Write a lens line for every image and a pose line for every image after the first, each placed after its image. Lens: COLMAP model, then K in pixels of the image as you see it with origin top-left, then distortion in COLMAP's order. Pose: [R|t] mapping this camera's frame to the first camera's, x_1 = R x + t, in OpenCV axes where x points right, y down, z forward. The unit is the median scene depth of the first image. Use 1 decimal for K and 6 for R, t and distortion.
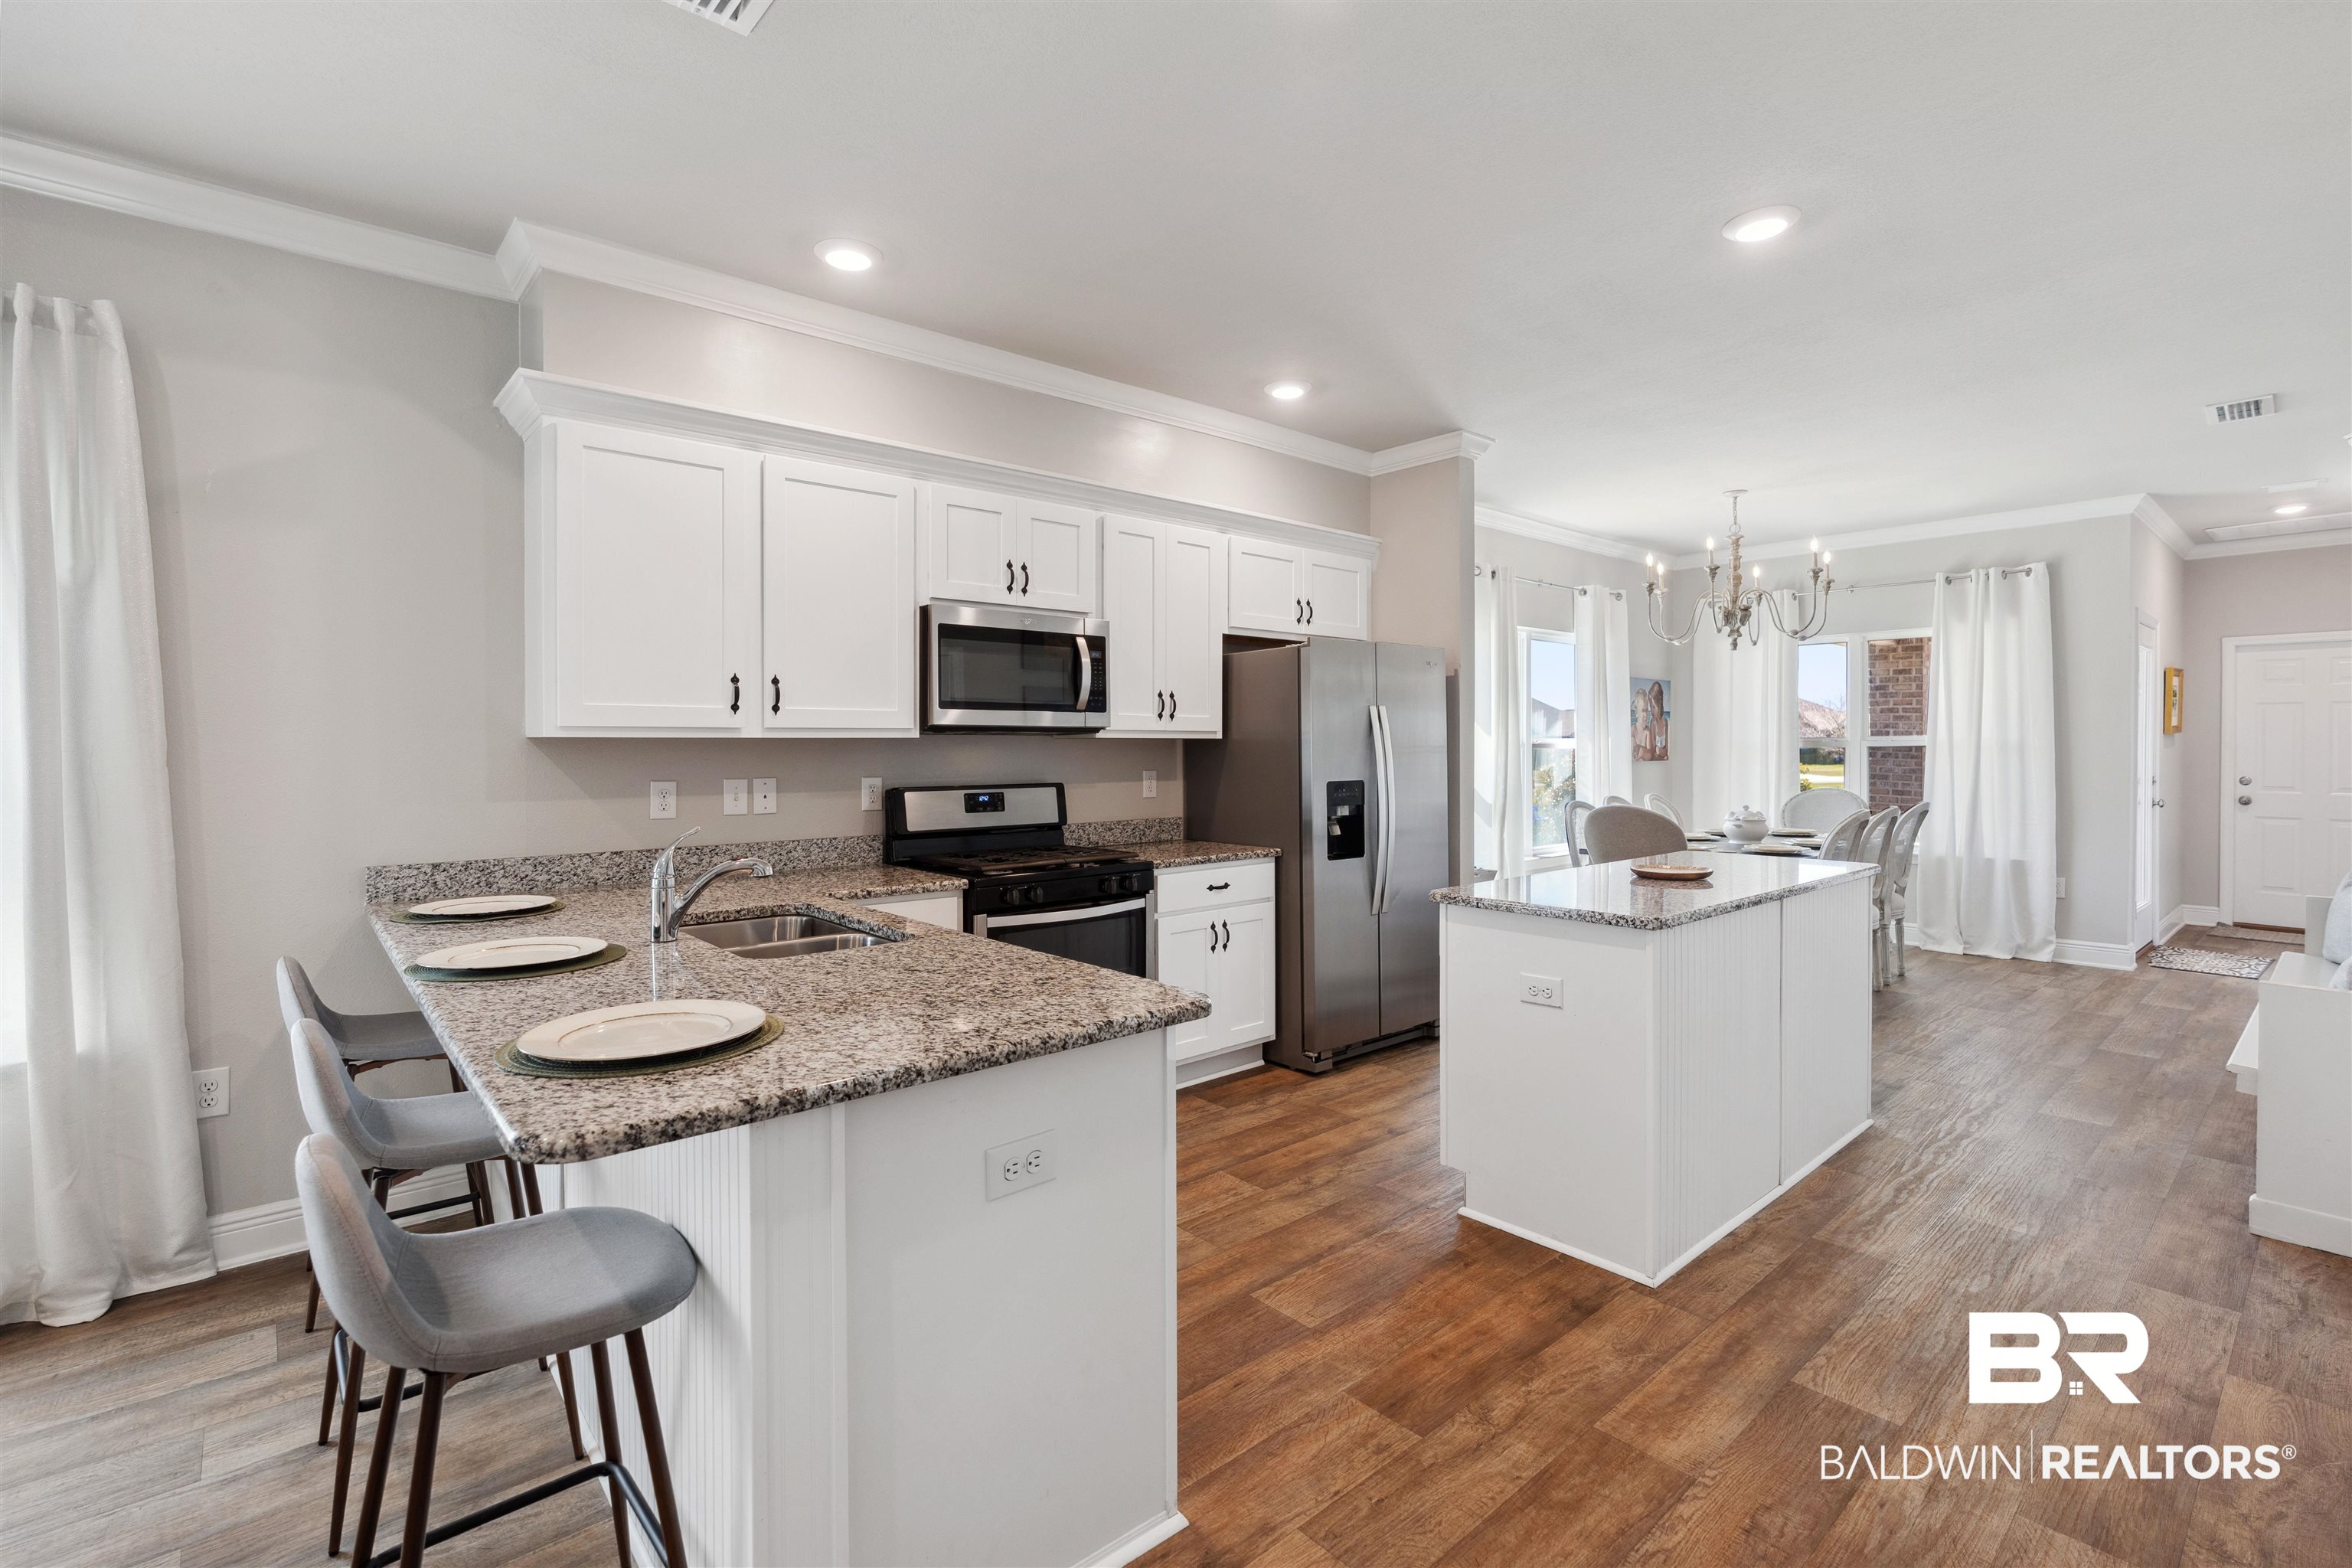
lens RADIAL K [[1076.1, 0, 1176.8], [0, 1076.1, 762.9], [0, 0, 1]] dist [0.003391, -0.000910]
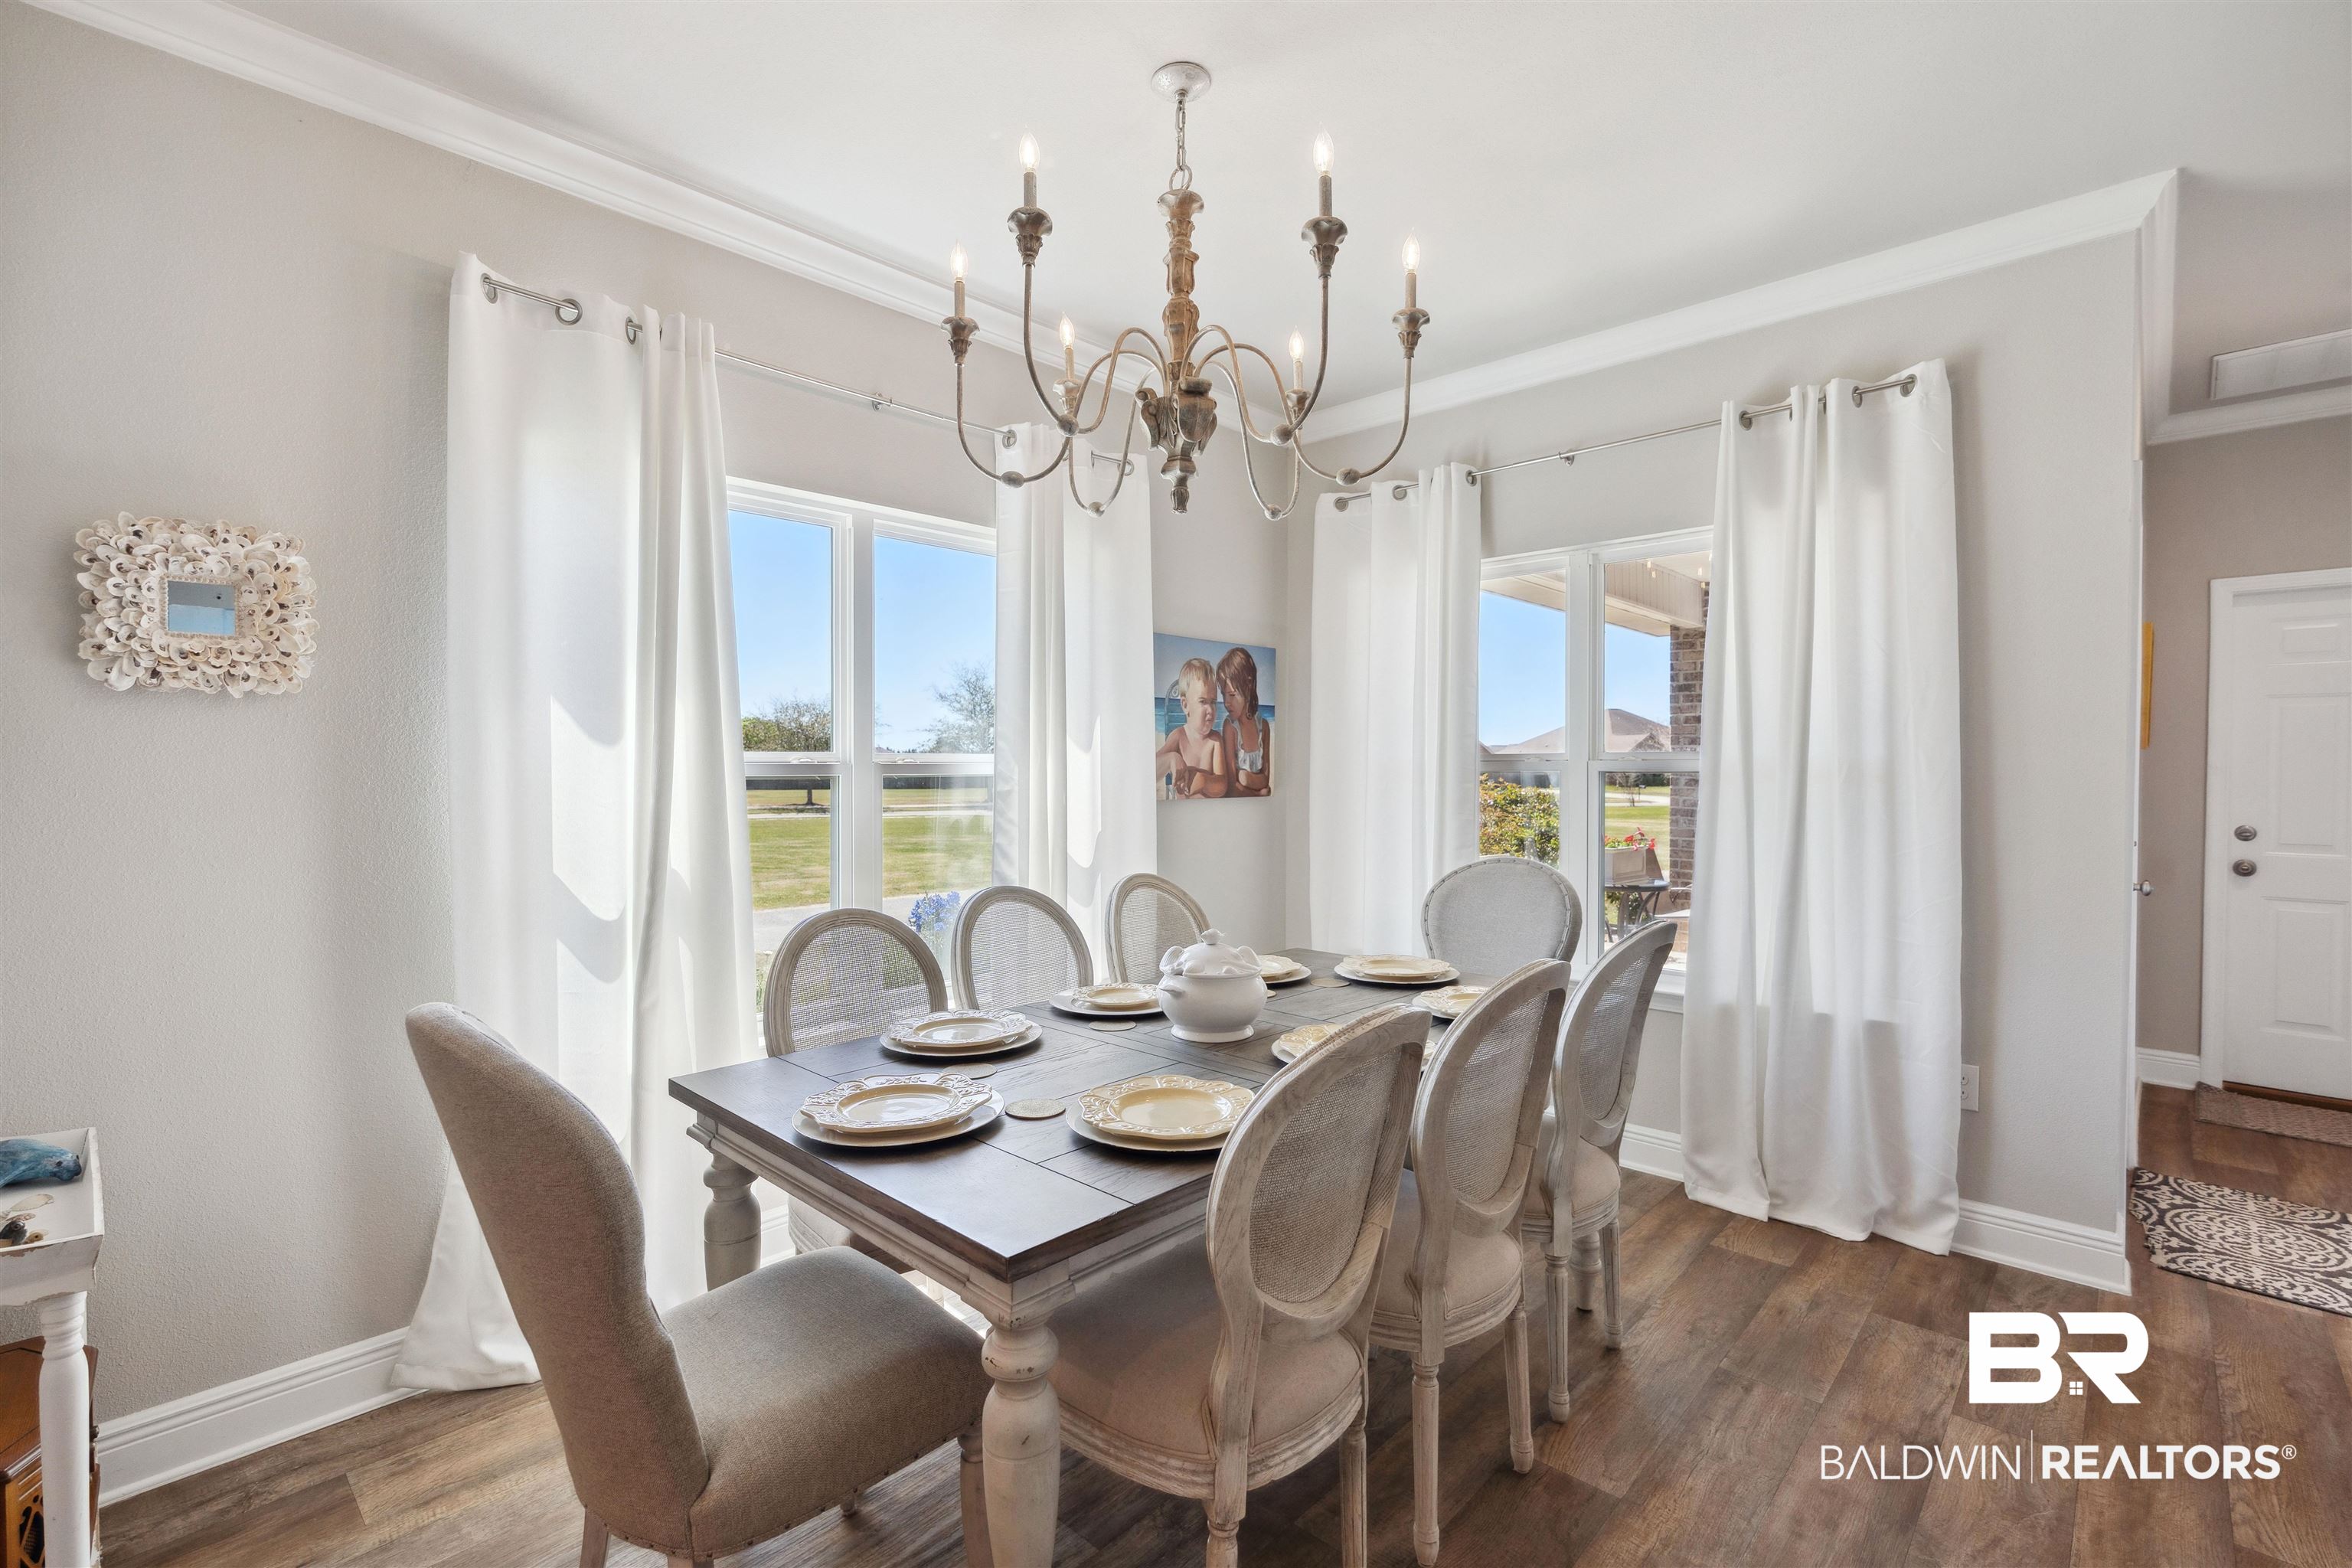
lens RADIAL K [[1076.1, 0, 1176.2], [0, 1076.1, 791.2], [0, 0, 1]] dist [0.003391, -0.000910]
pose [[0.994399, -0.000074, 0.105696, 0.431067], [-0.001054, 0.999943, 0.010618, -0.011936], [-0.105690, -0.010670, 0.994342, 0.573017]]
